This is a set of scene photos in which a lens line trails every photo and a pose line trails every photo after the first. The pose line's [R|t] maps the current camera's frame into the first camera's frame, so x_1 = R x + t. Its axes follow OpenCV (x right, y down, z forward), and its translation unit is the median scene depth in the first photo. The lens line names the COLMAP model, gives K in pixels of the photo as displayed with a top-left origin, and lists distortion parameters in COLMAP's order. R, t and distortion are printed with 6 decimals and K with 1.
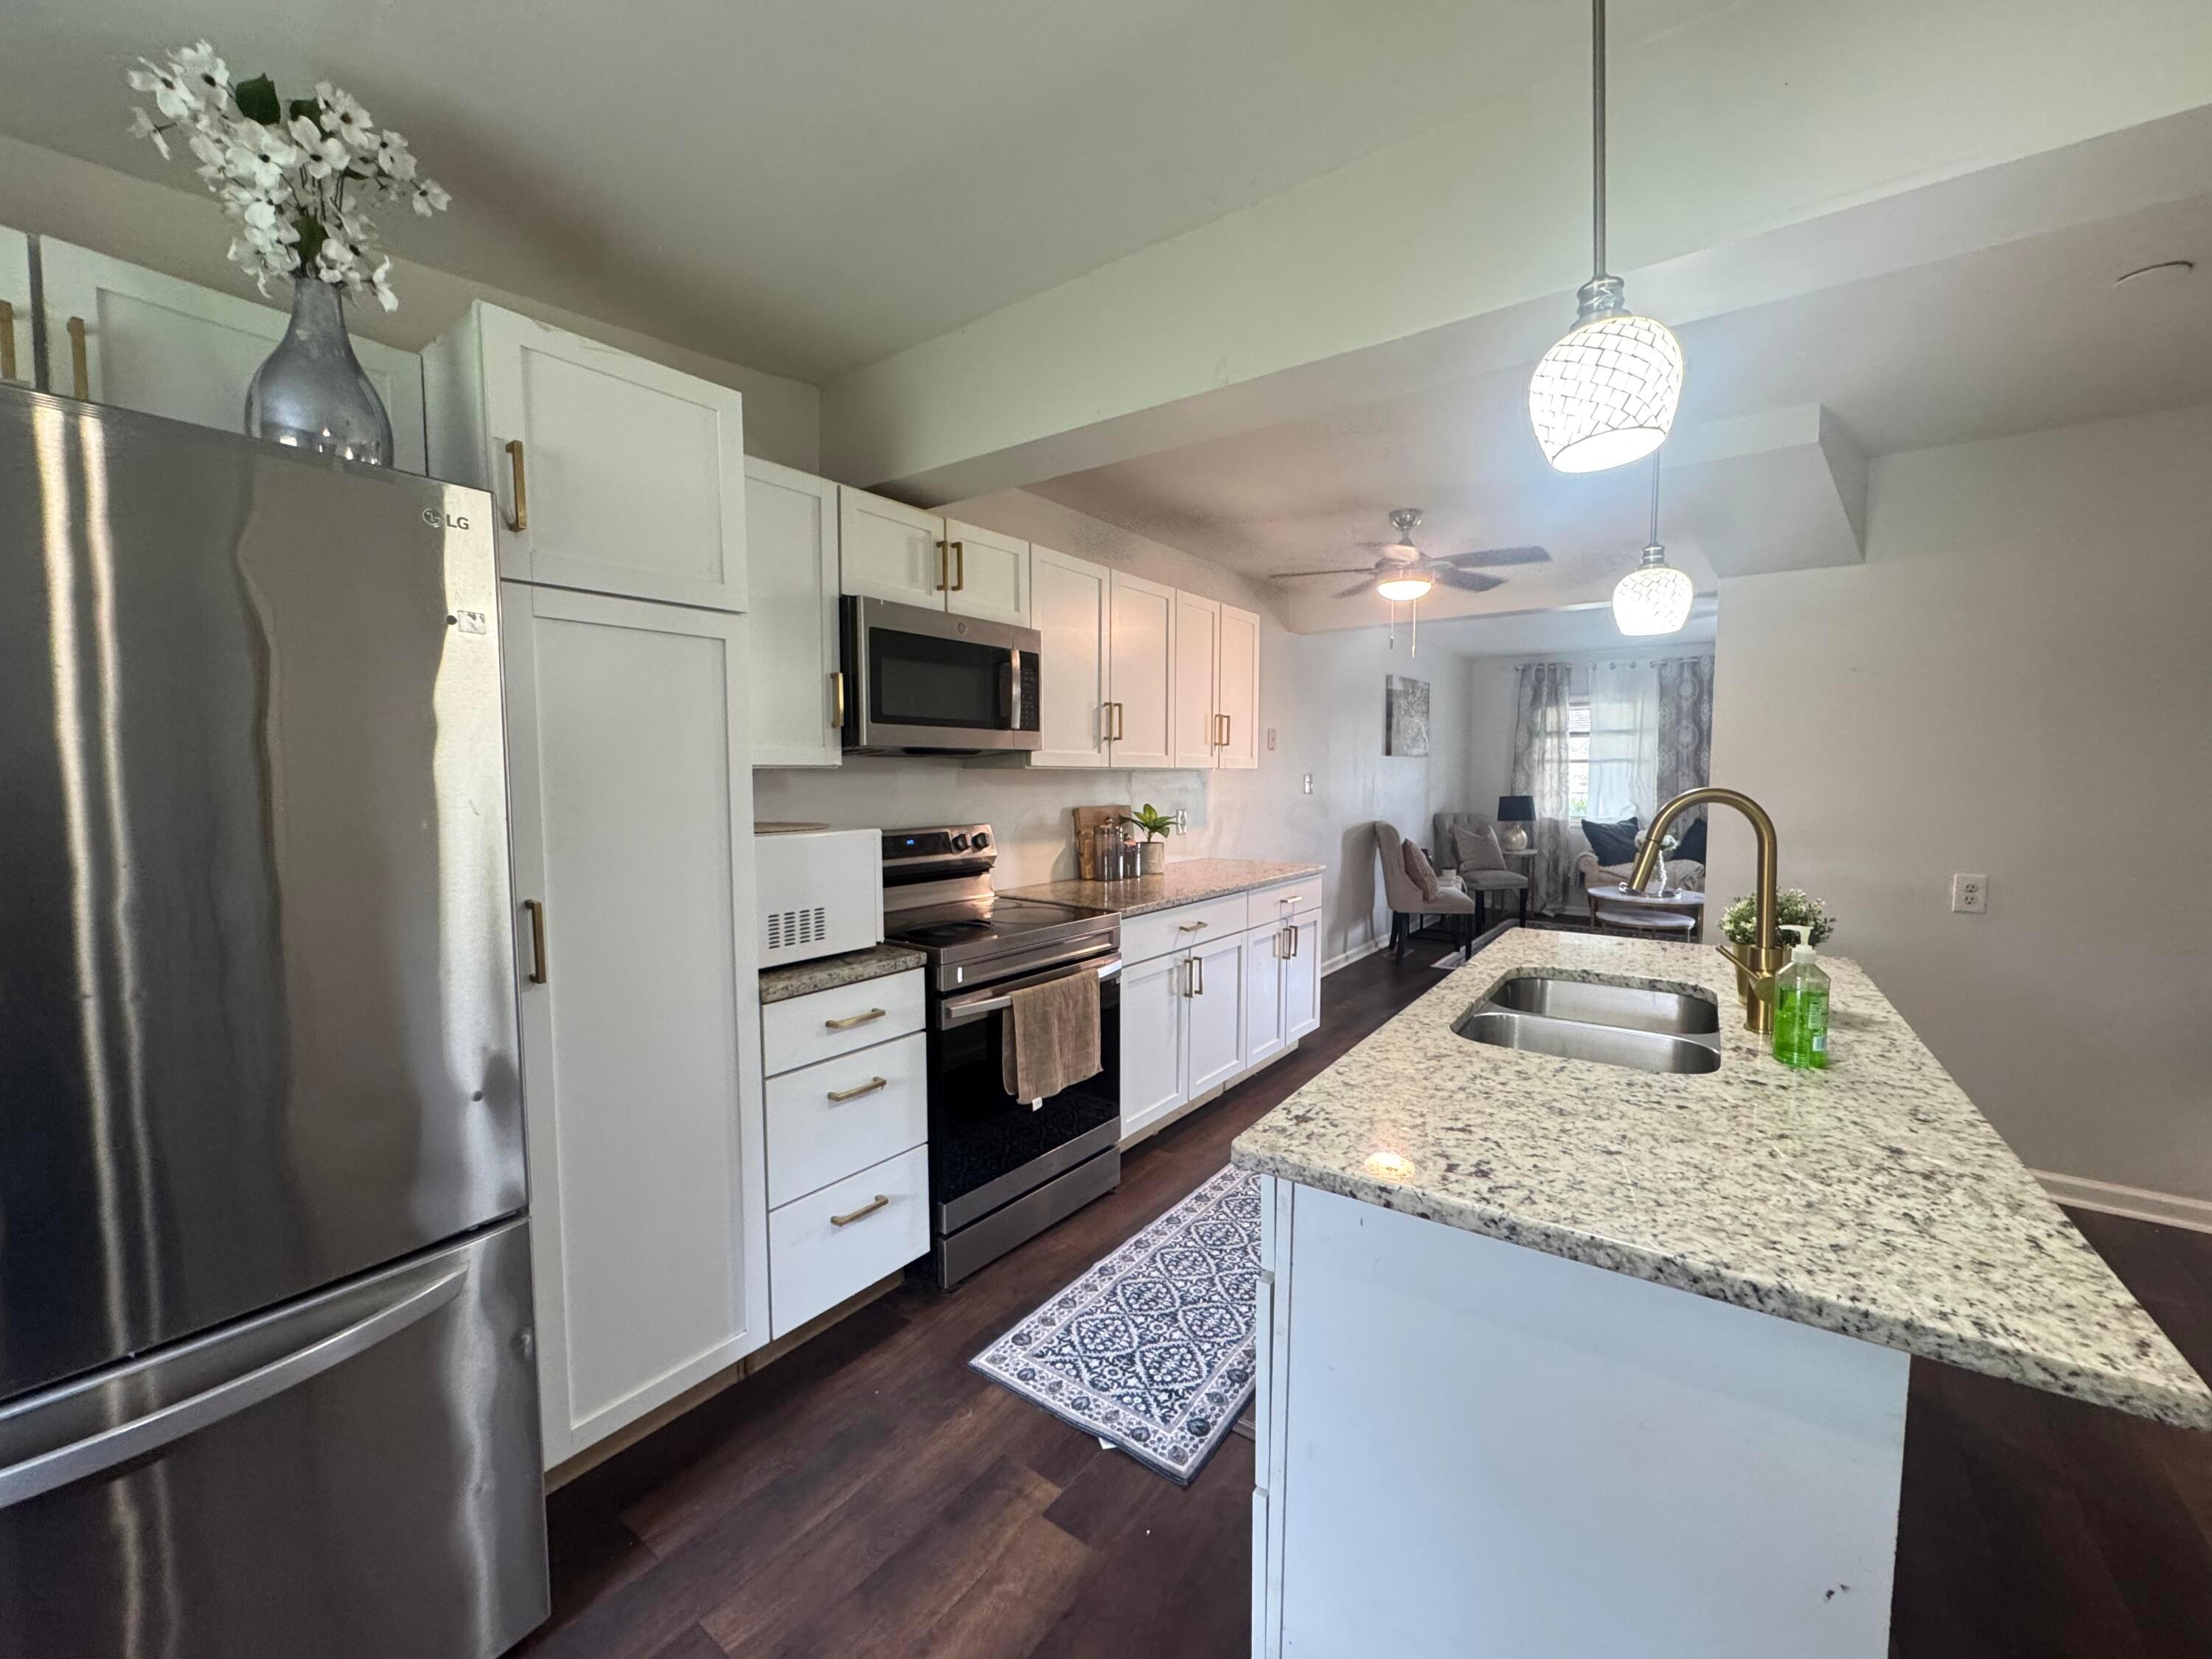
lens RADIAL K [[884.7, 0, 1098.9], [0, 884.7, 826.3], [0, 0, 1]] dist [-0.004191, 0.000657]
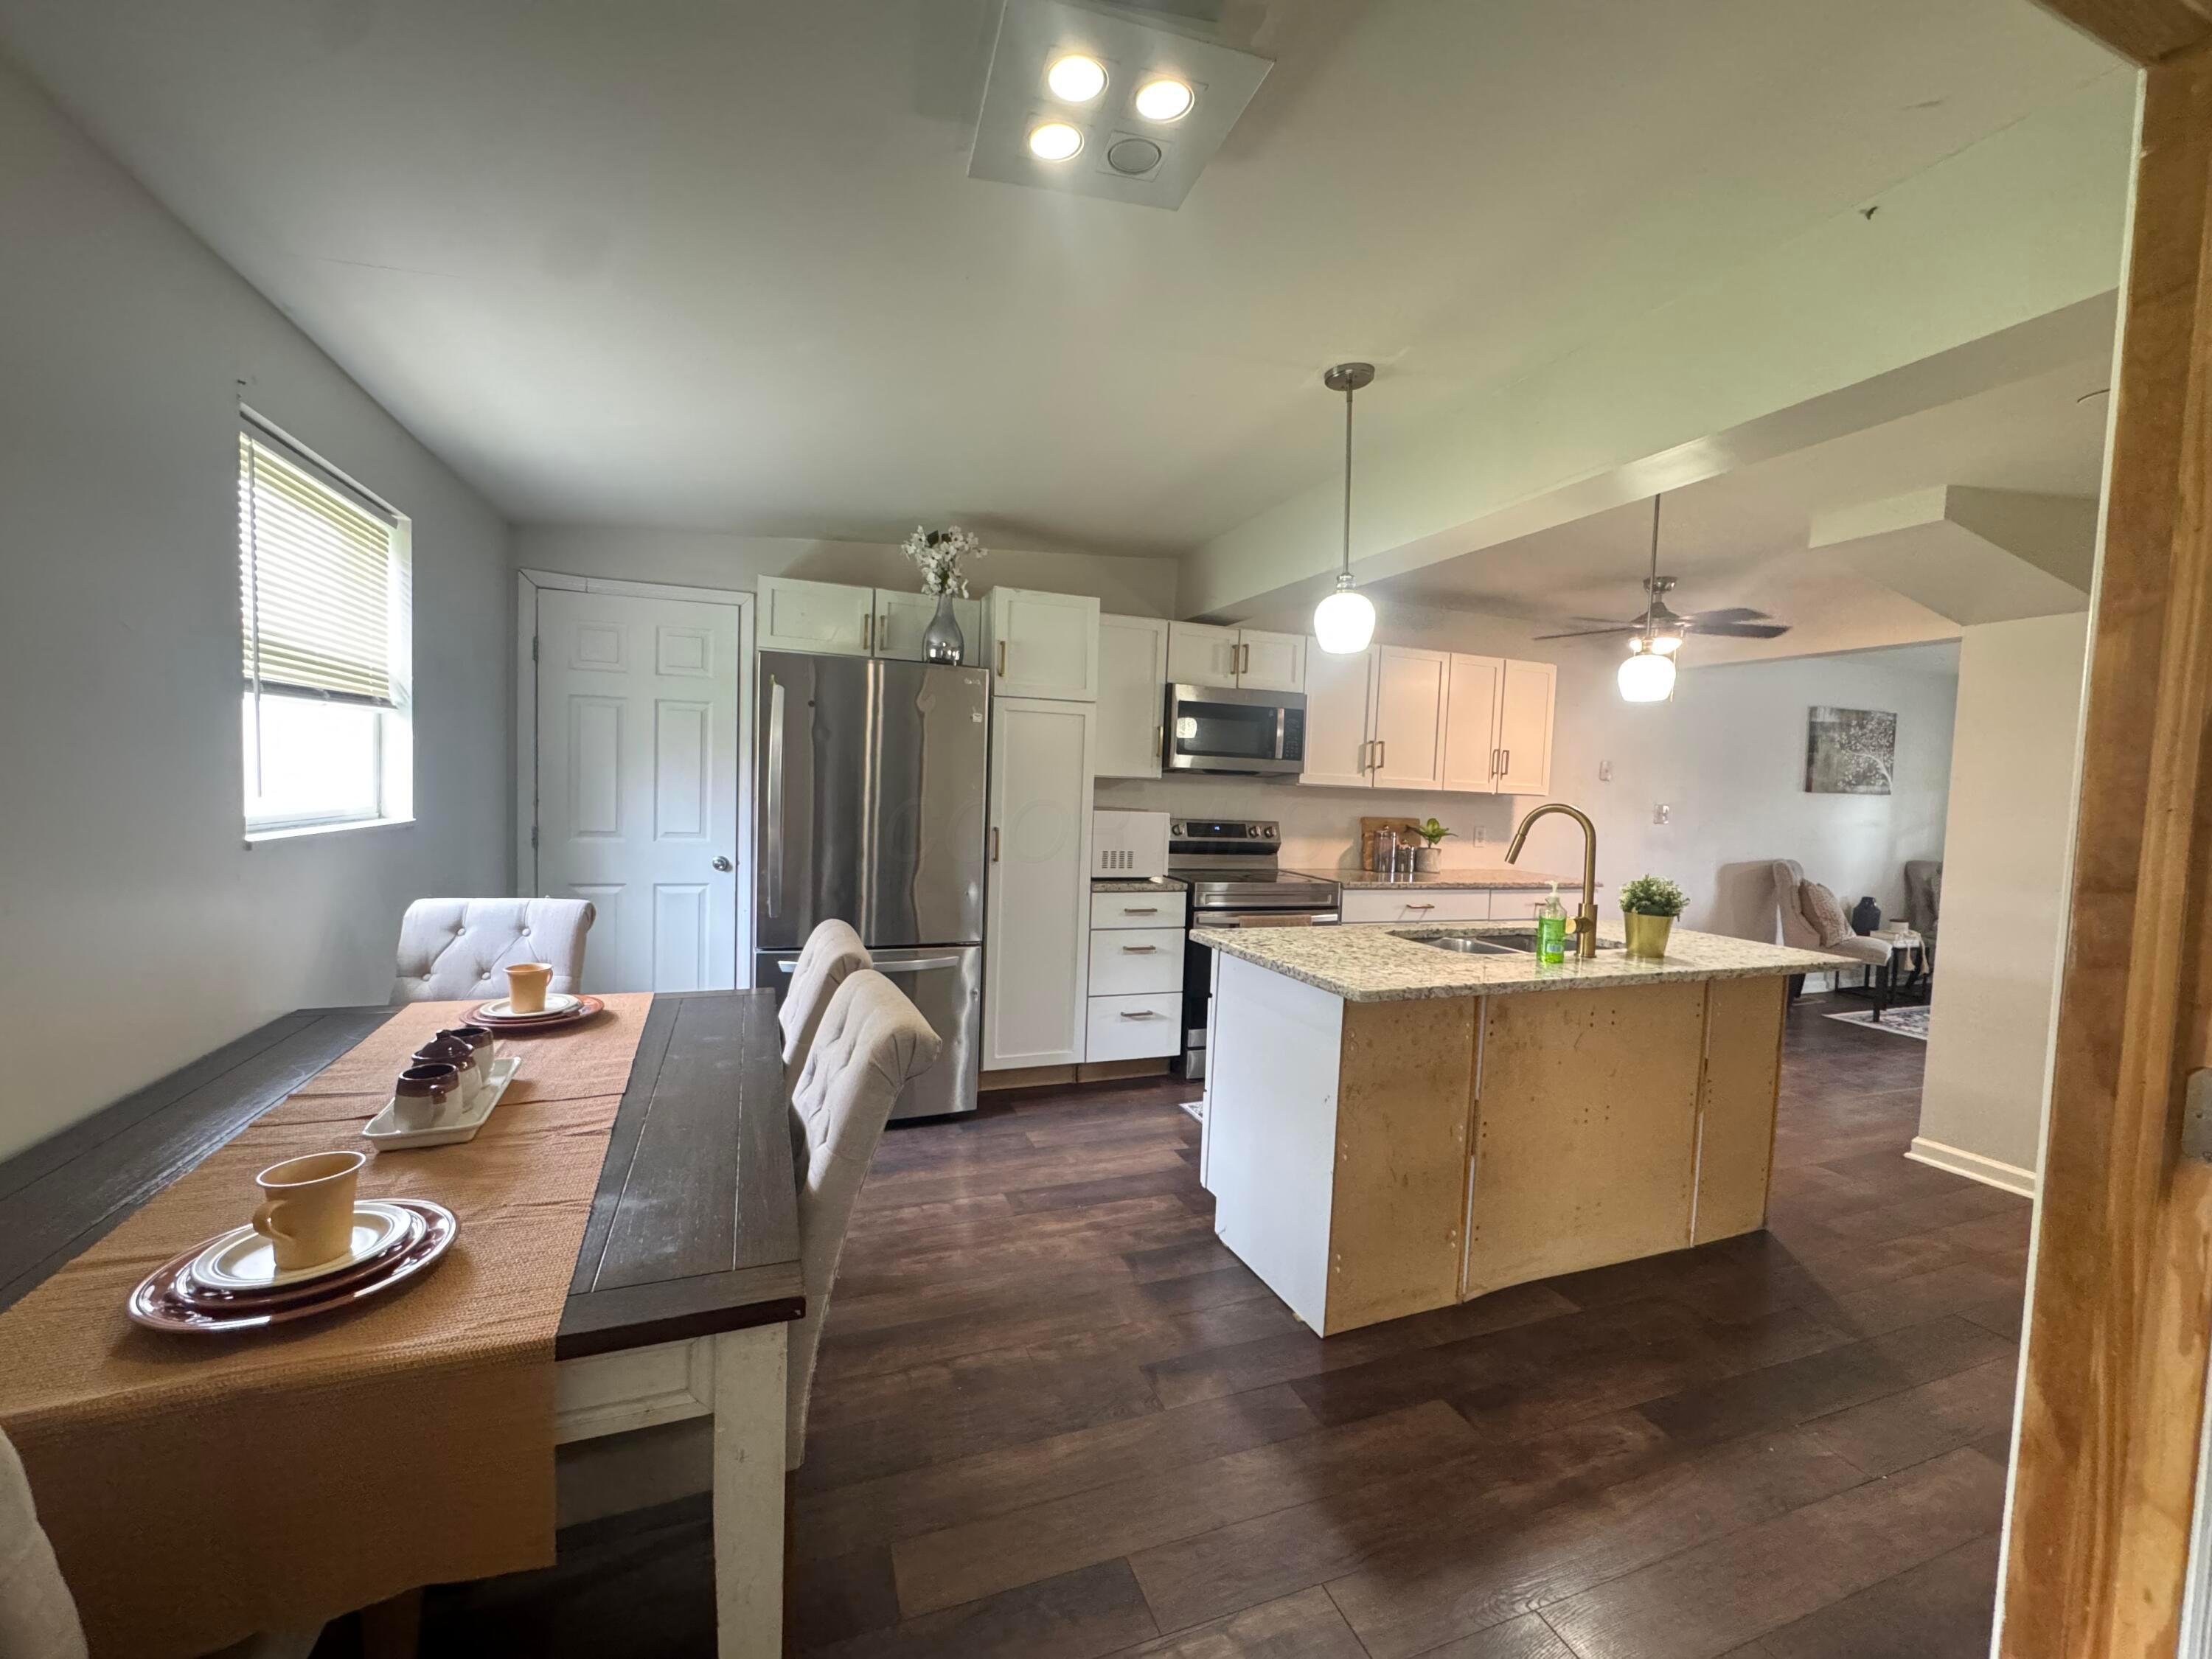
lens RADIAL K [[884.7, 0, 1091.0], [0, 884.7, 830.1], [0, 0, 1]] dist [-0.004191, 0.000657]
pose [[0.832335, 0.062702, -0.550714, 0.527017], [-0.074128, 0.997248, 0.001507, 0.040020], [0.549293, 0.039569, 0.834693, -0.510567]]
